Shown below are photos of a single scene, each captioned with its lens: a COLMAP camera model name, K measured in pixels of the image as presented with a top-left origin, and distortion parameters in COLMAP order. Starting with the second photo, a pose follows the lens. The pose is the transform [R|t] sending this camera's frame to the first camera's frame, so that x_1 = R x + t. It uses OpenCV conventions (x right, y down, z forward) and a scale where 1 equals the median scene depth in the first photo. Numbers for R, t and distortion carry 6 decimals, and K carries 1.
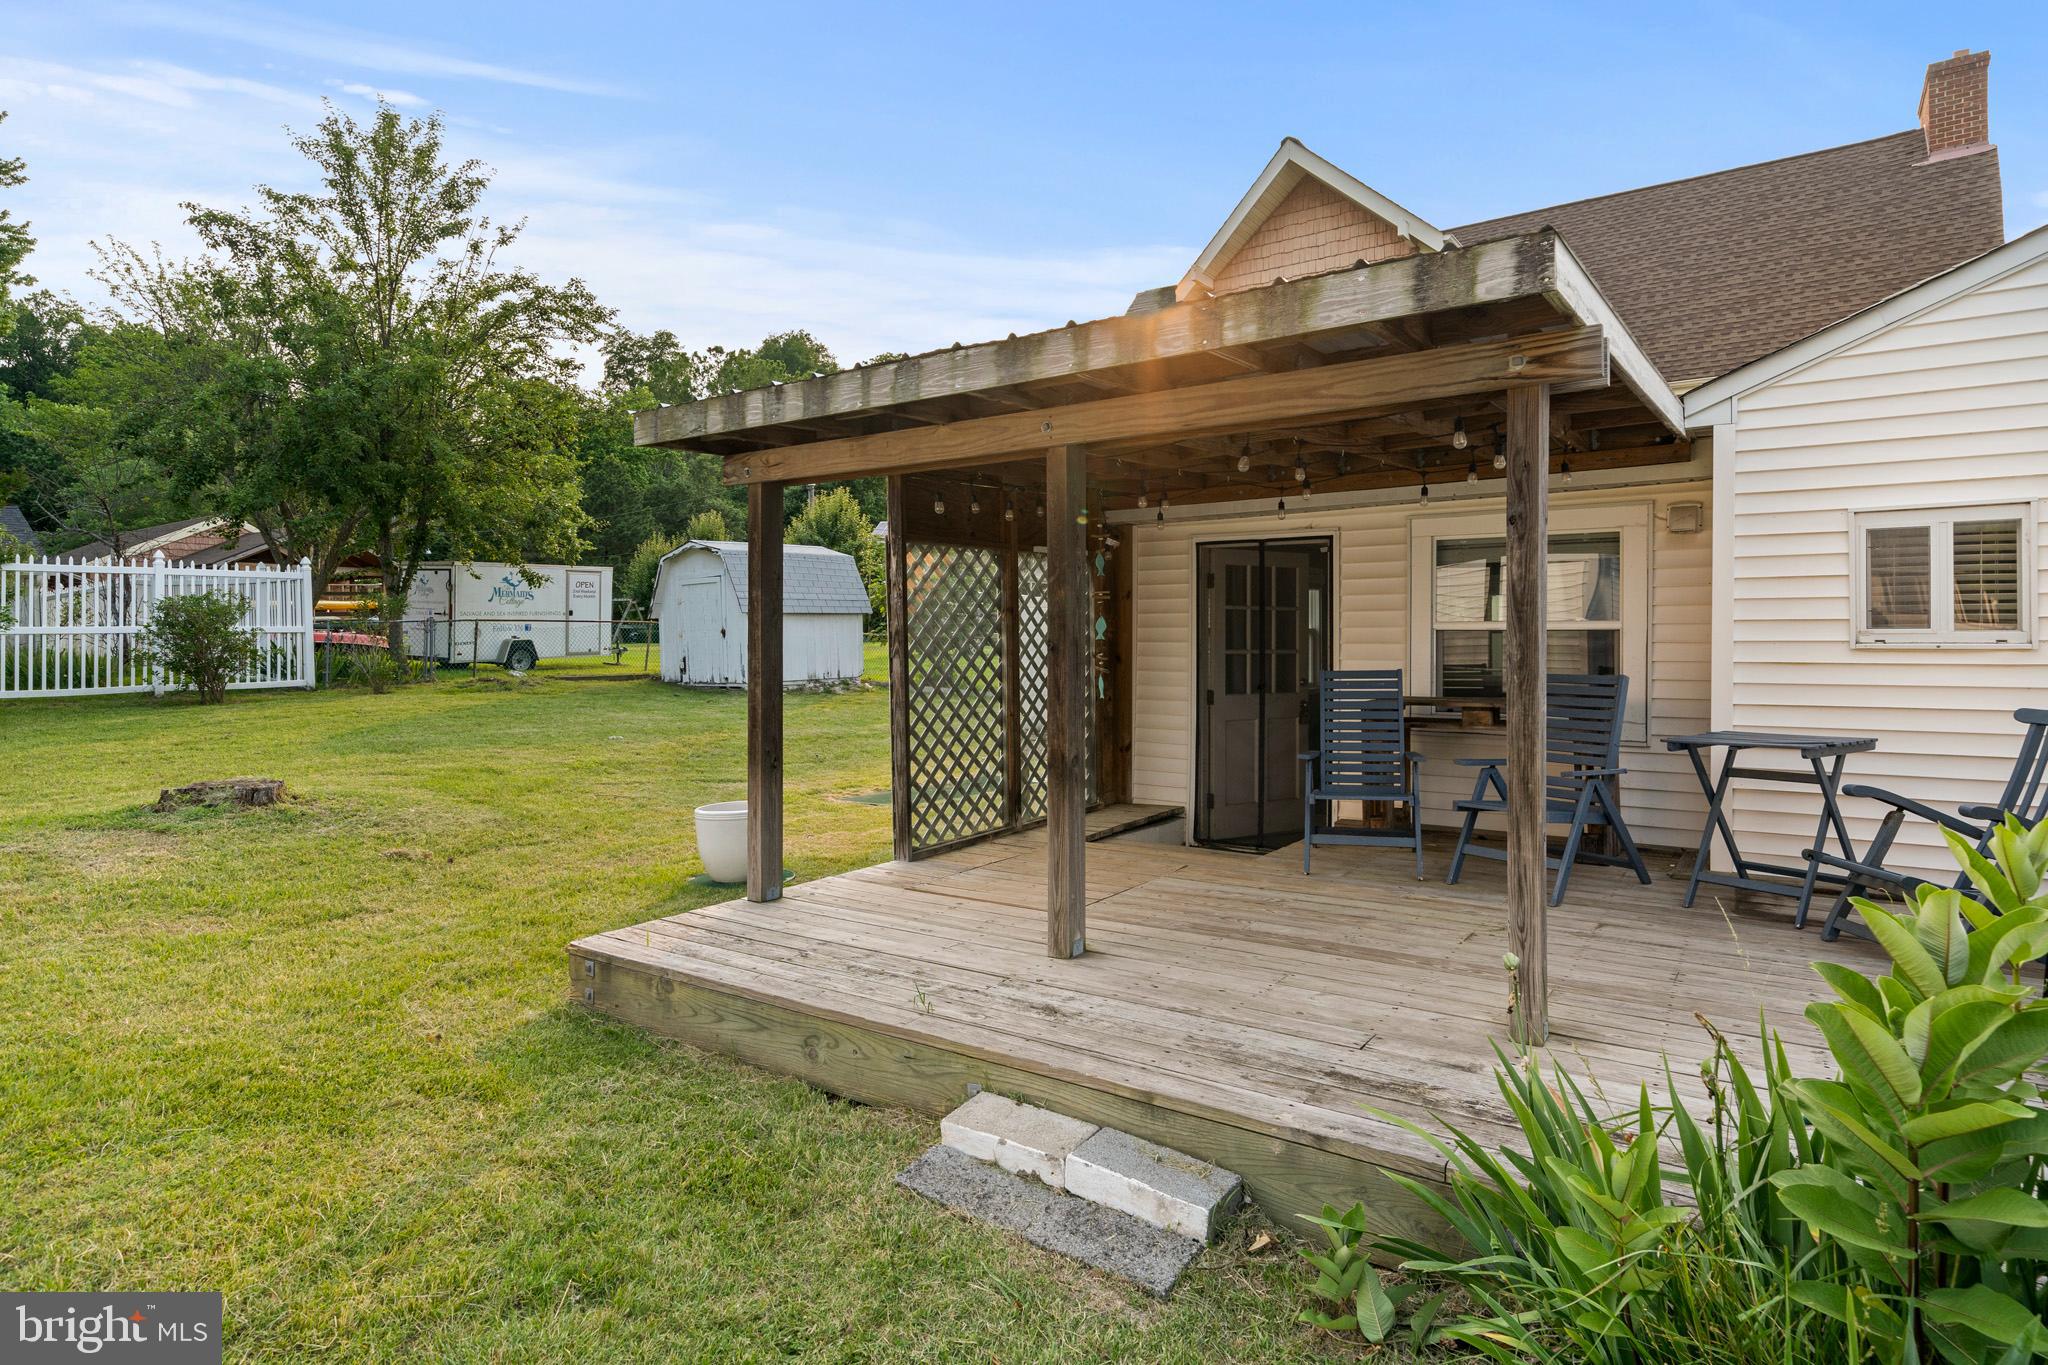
lens RADIAL K [[1114.1, 0, 1023.6], [0, 1114.1, 617.8], [0, 0, 1]] dist [-0.001877, 0.000454]
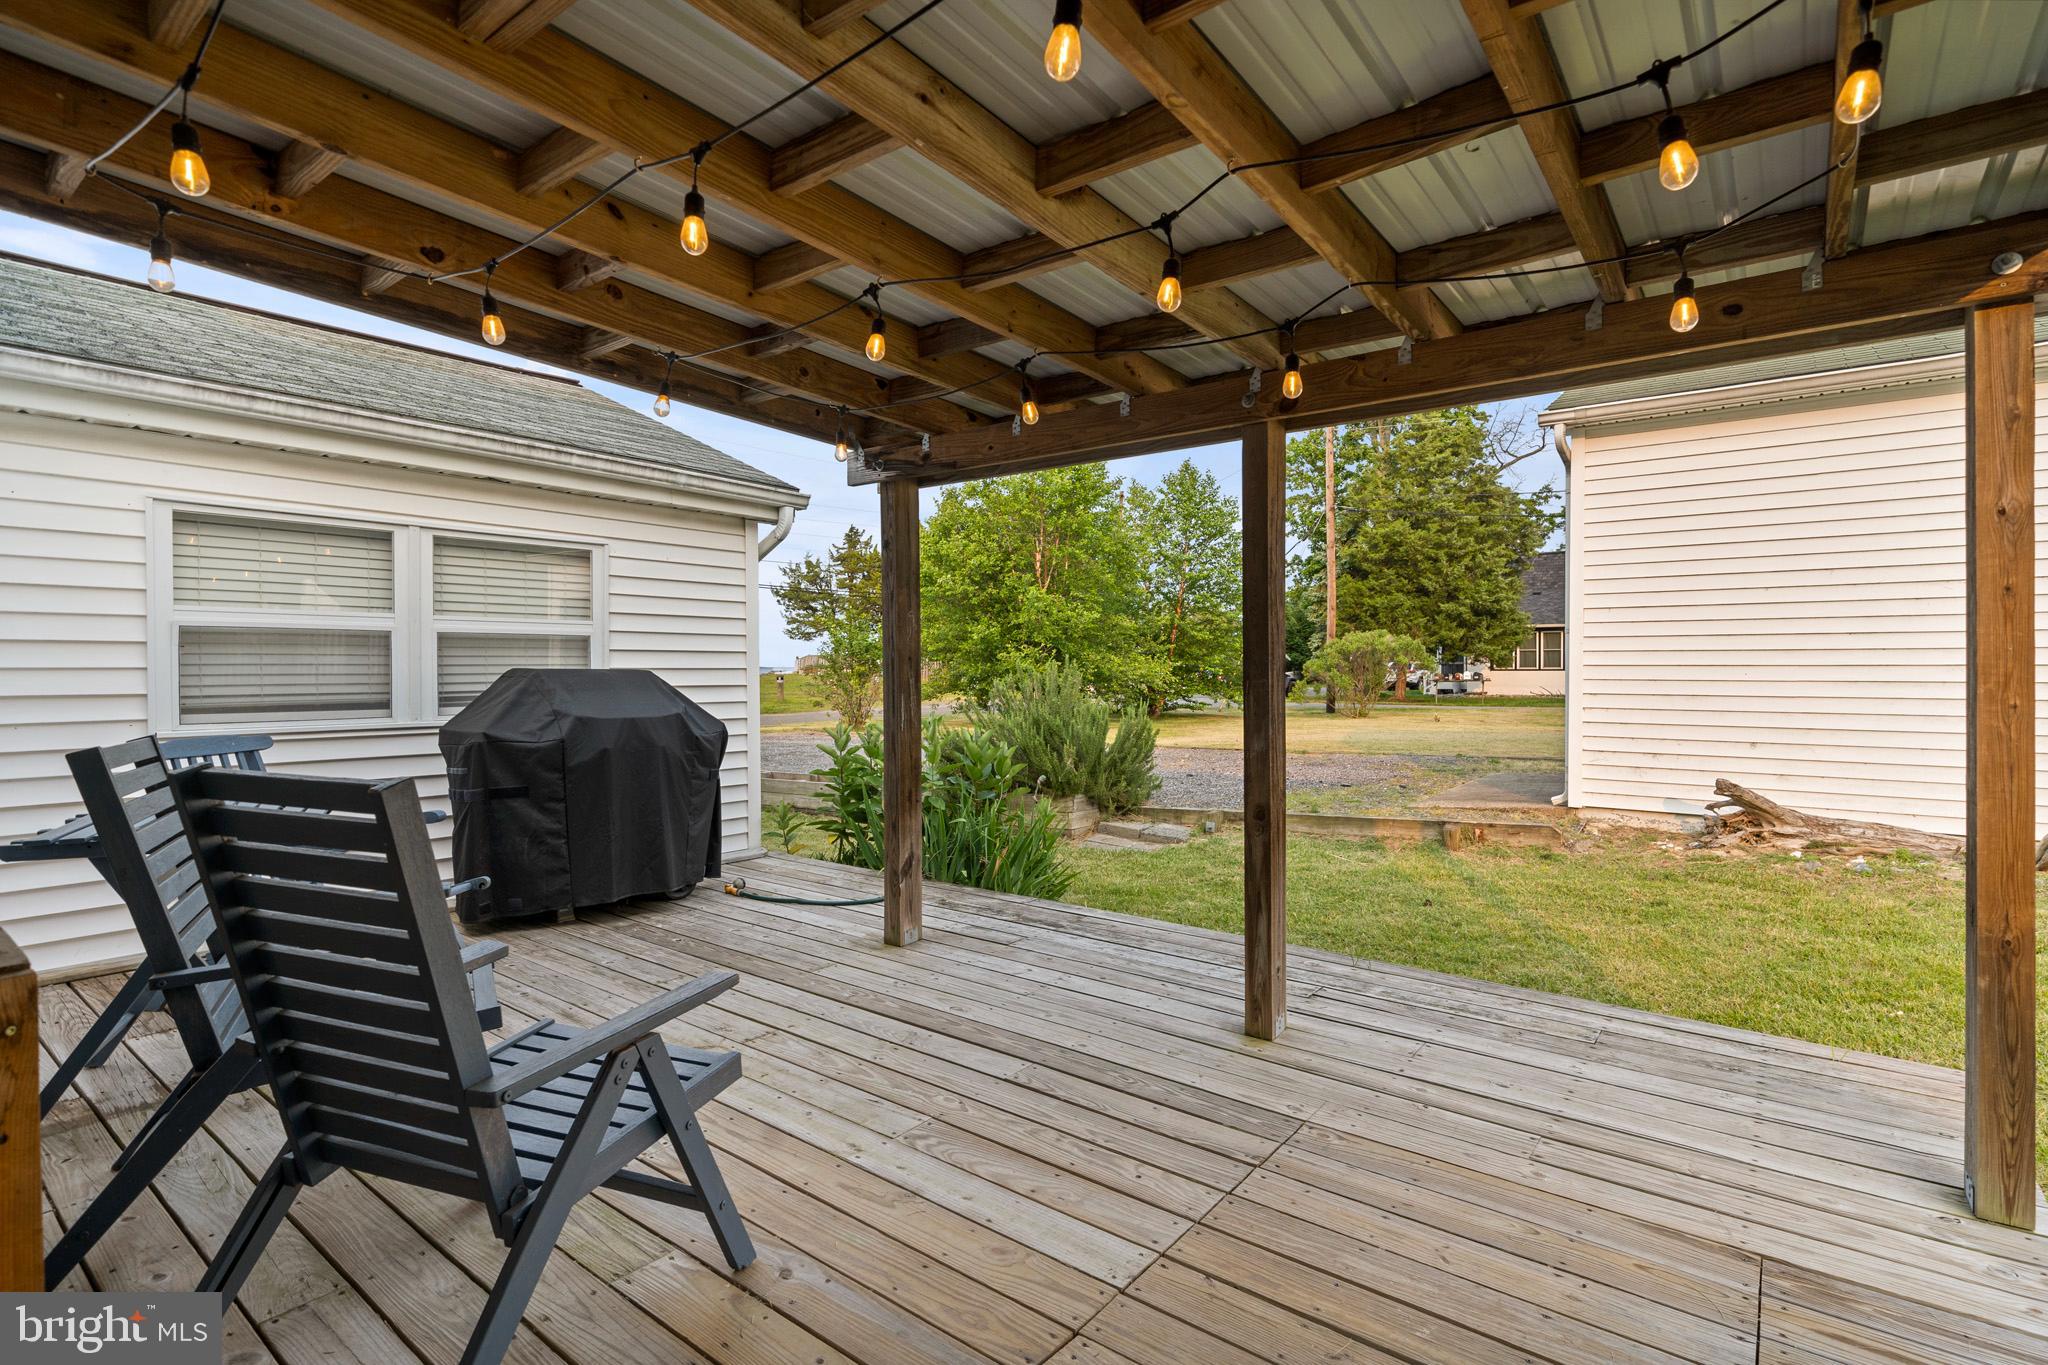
lens RADIAL K [[983.0, 0, 1025.6], [0, 983.0, 692.2], [0, 0, 1]] dist [0.002064, 0.000354]
pose [[-0.999006, 0.002135, 0.044531, 0.043171], [0.002354, 0.999985, 0.004851, 0.009209], [-0.044520, 0.004951, -0.998996, 0.403020]]
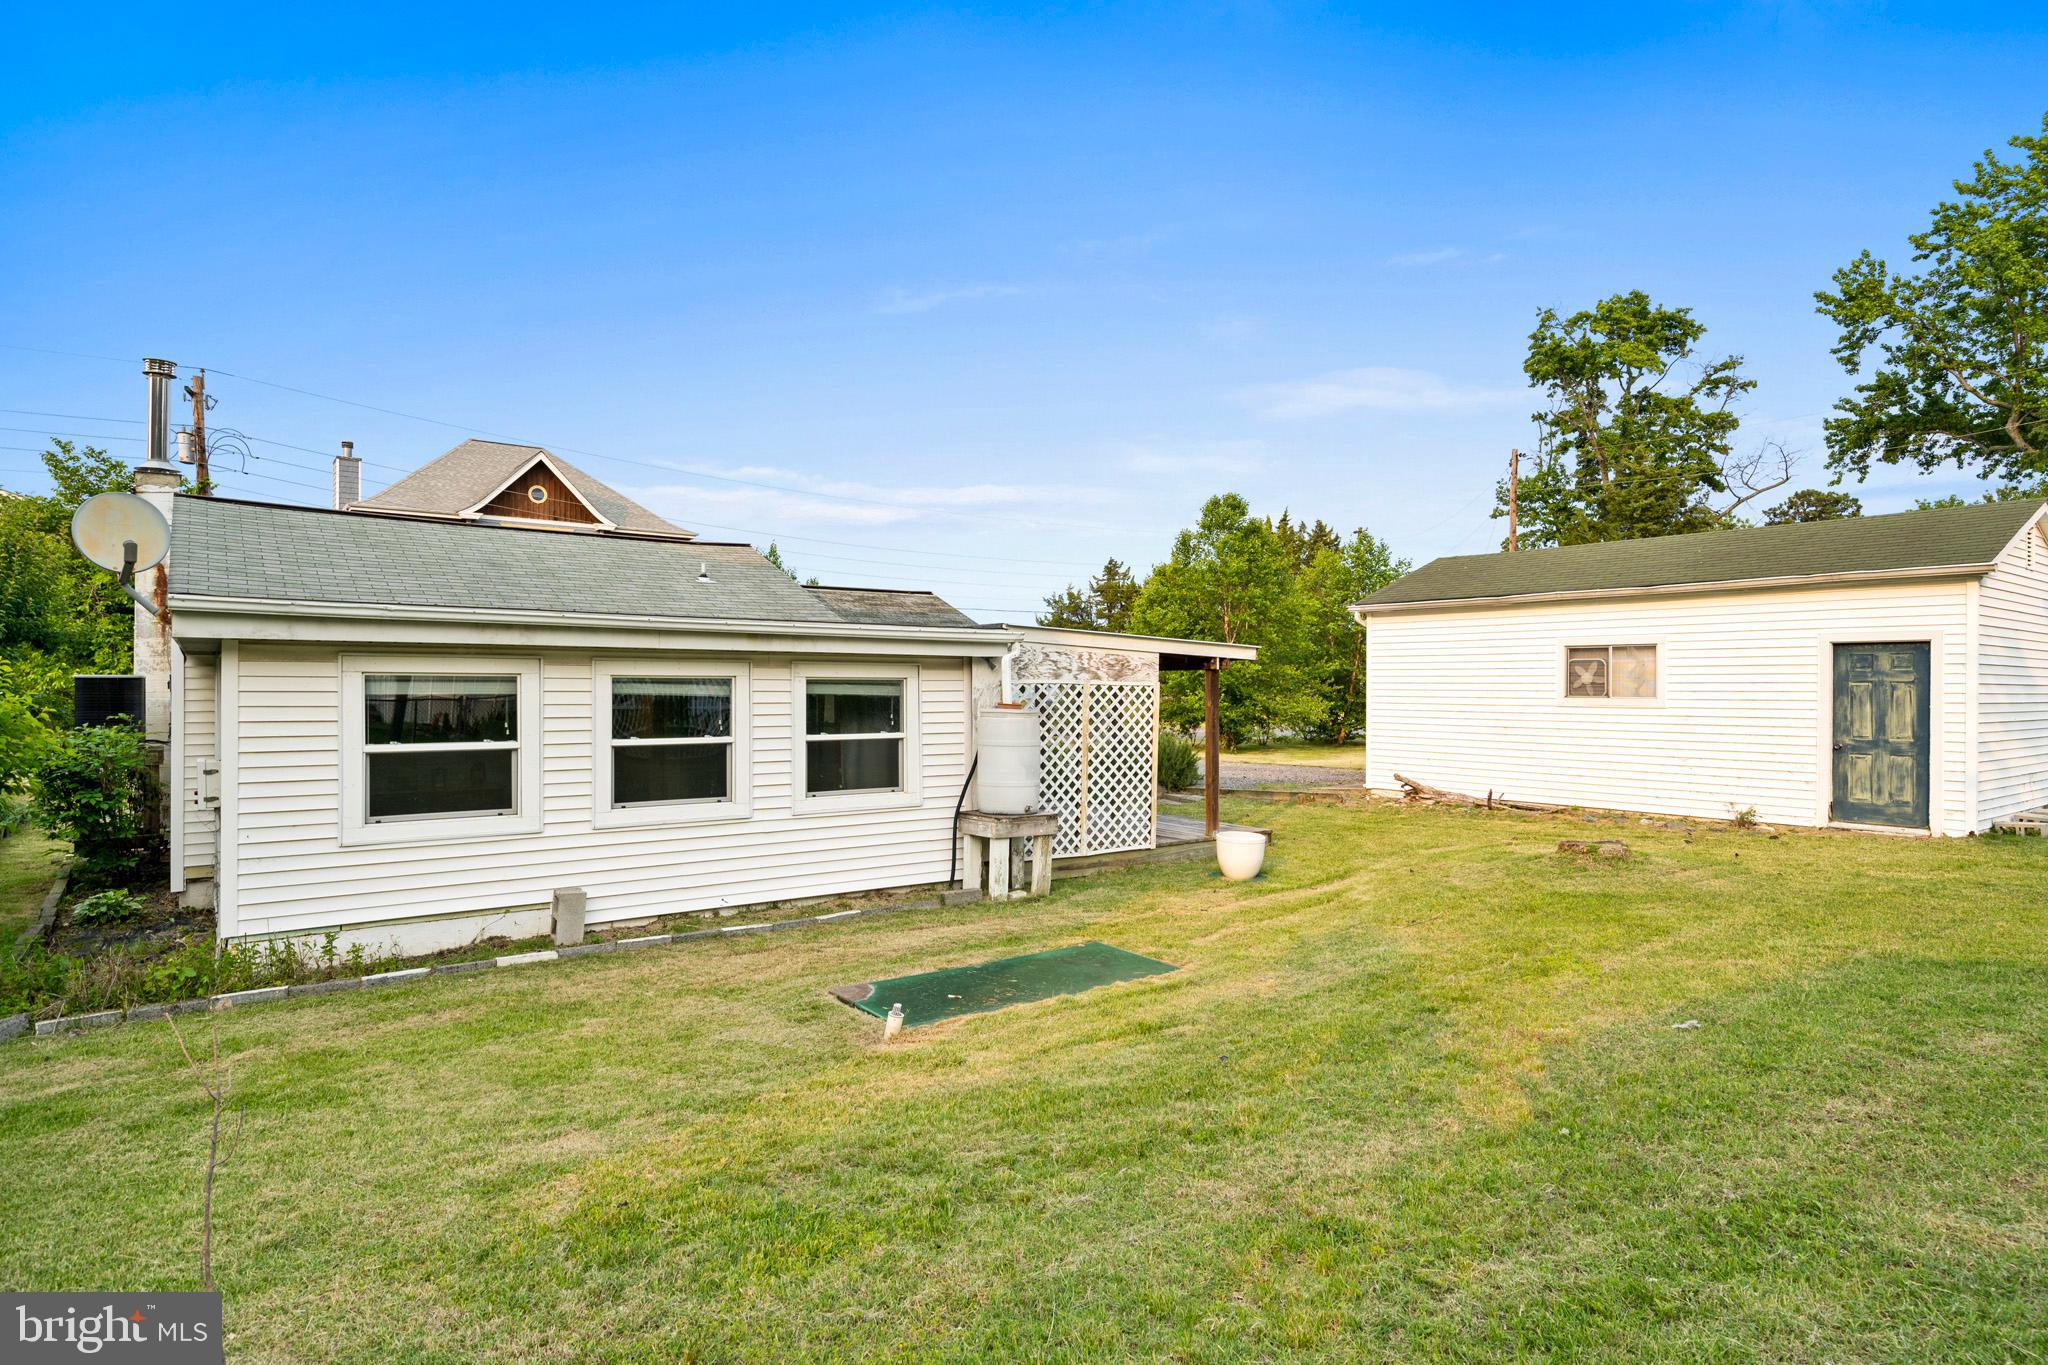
lens RADIAL K [[1114.1, 0, 1033.9], [0, 1114.1, 693.1], [0, 0, 1]] dist [-0.001877, 0.000454]
pose [[-0.953665, -0.002313, 0.300862, -0.169237], [-0.006614, 0.999890, -0.013277, -0.009262], [-0.300798, -0.014652, -0.953575, 0.993528]]
